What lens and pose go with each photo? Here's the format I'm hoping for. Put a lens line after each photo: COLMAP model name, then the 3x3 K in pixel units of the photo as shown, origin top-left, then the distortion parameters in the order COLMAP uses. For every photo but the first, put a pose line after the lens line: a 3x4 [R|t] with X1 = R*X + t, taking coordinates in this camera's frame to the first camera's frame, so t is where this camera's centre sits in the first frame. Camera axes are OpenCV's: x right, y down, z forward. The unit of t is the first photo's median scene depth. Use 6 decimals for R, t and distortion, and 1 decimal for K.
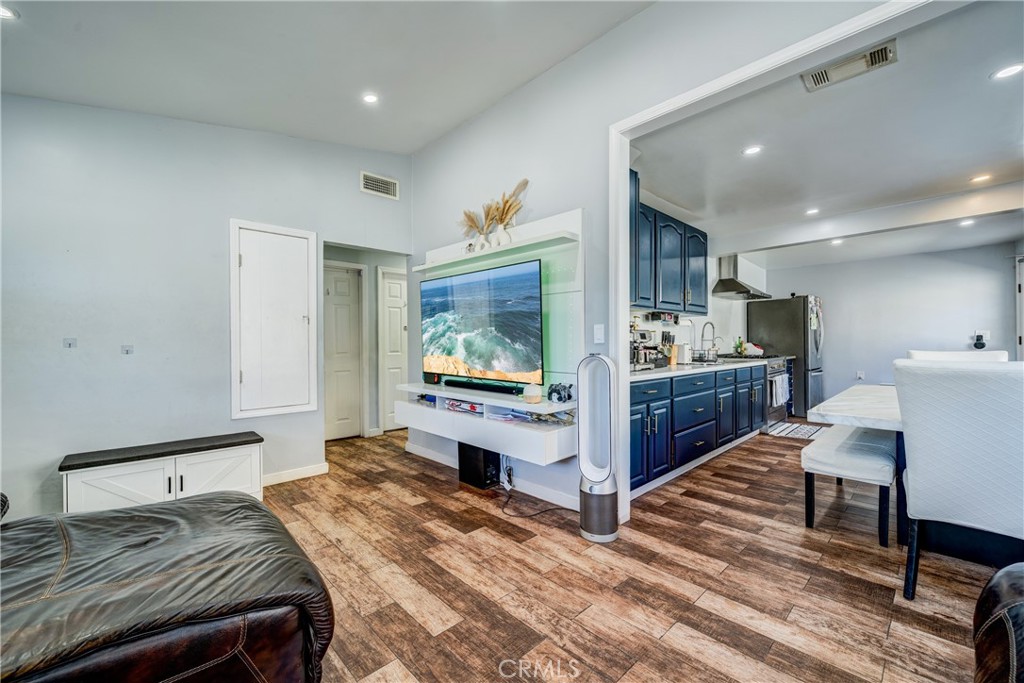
lens RADIAL K [[411.2, 0, 510.8], [0, 411.2, 344.9], [0, 0, 1]] dist [-0.001952, -0.000300]
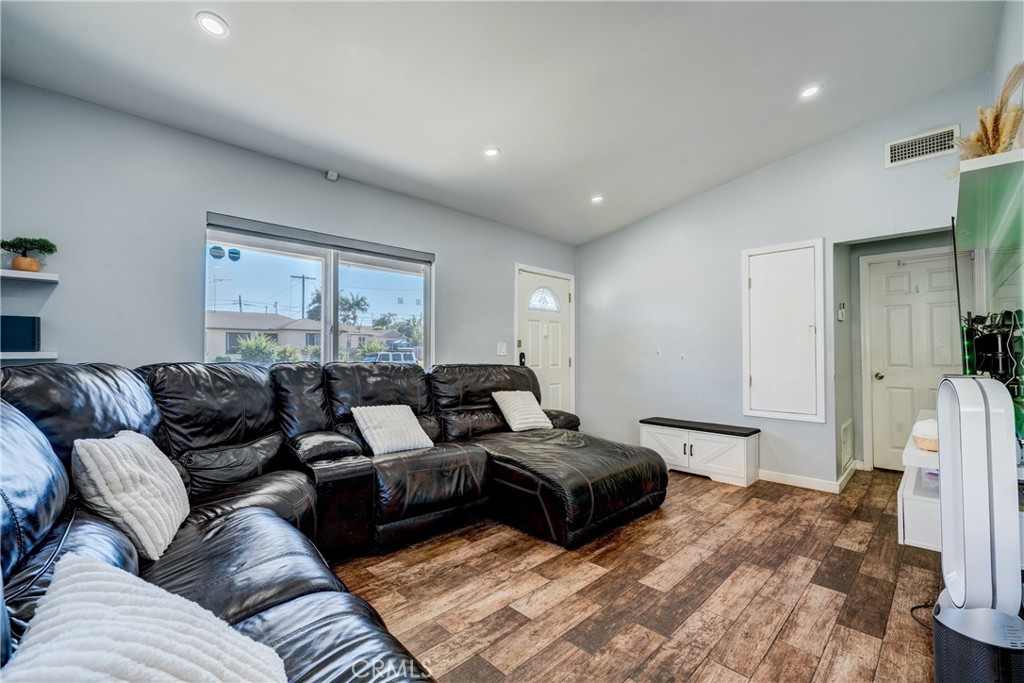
lens RADIAL K [[435.4, 0, 512.0], [0, 435.4, 345.9], [0, 0, 1]] dist [0.000144, 0.000195]
pose [[0.018668, -0.010819, -0.999767, 0.651865], [-0.004462, 0.999931, -0.010904, -0.007021], [0.999816, 0.004665, 0.018619, 0.318001]]
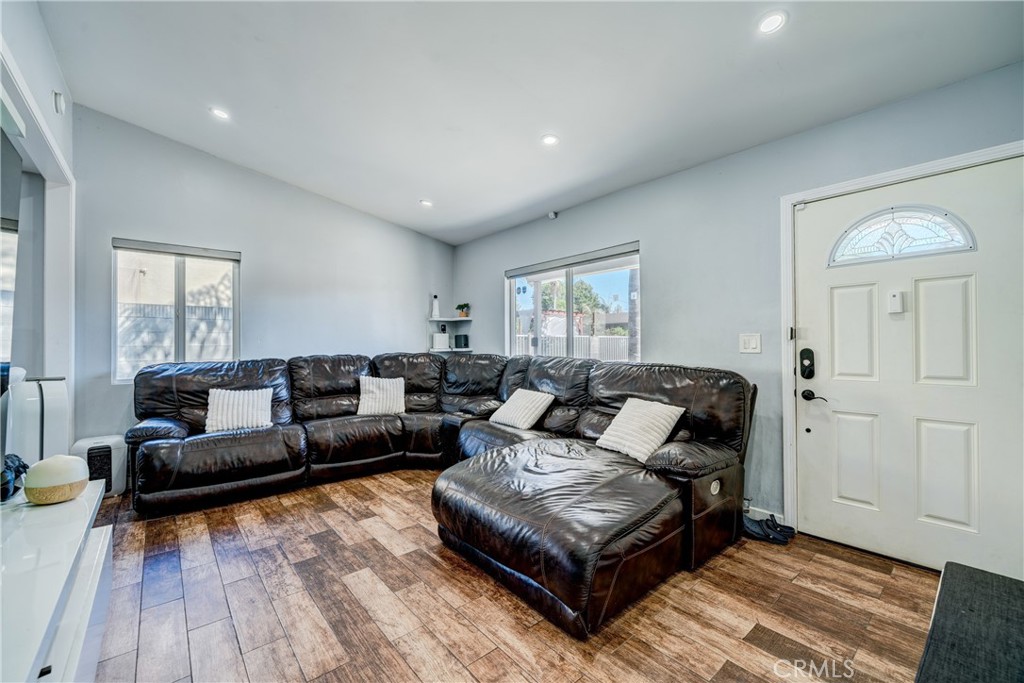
lens RADIAL K [[411.2, 0, 510.8], [0, 411.2, 344.9], [0, 0, 1]] dist [-0.001952, -0.000300]
pose [[-0.998477, 0.010656, 0.054139, -0.410201], [0.010789, 0.999939, 0.002169, -0.016760], [-0.054113, 0.002749, -0.998531, 1.292853]]
